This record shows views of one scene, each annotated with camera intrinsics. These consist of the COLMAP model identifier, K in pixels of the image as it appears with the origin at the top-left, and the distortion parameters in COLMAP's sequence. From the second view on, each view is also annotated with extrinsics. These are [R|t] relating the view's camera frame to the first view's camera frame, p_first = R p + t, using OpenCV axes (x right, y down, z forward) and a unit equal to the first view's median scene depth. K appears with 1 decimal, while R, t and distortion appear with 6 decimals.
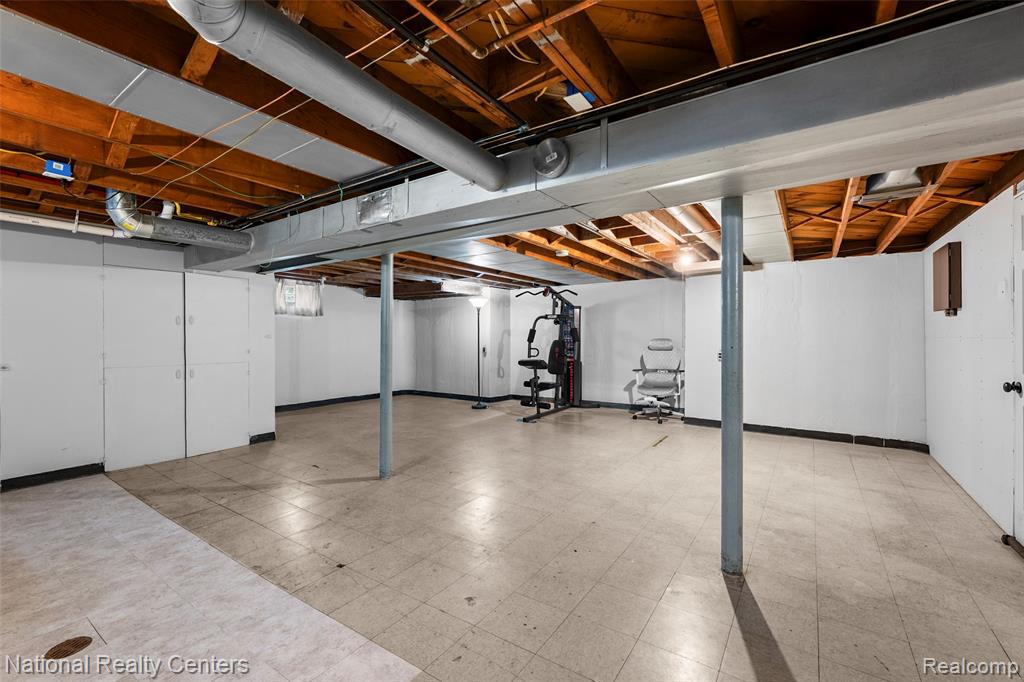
lens RADIAL K [[433.6, 0, 512.0], [0, 433.6, 341.0], [0, 0, 1]] dist [-0.001866, -0.000182]
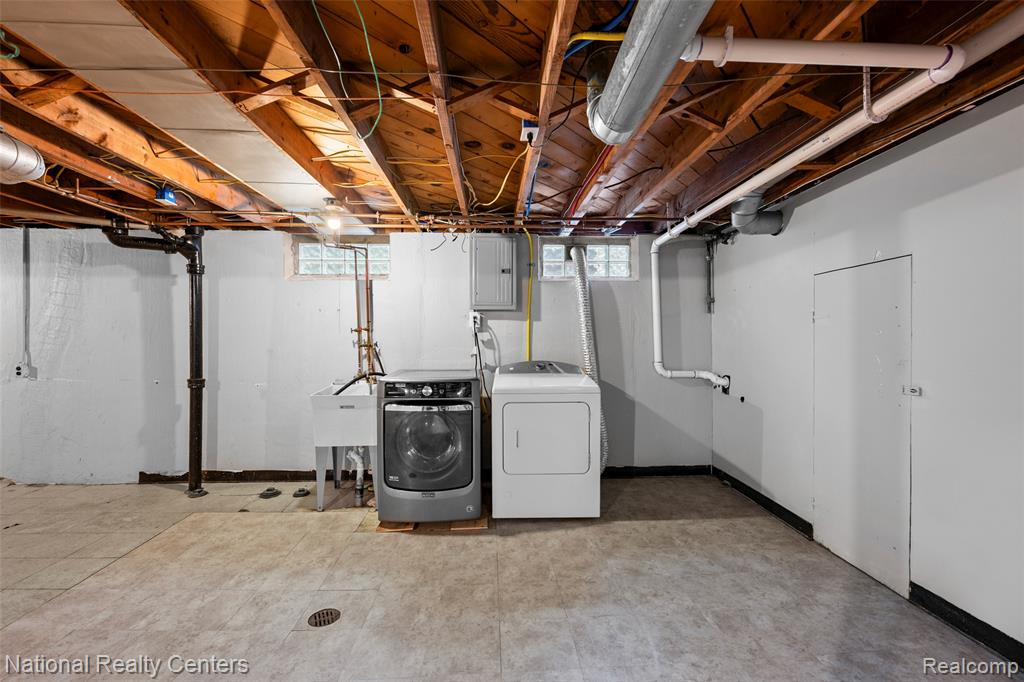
lens RADIAL K [[433.6, 0, 512.0], [0, 433.6, 341.0], [0, 0, 1]] dist [-0.001866, -0.000182]
pose [[-0.795202, 0.001822, -0.606342, -0.533476], [-0.002479, 0.999977, 0.006256, -0.018940], [0.606340, 0.006478, -0.795179, 1.610503]]
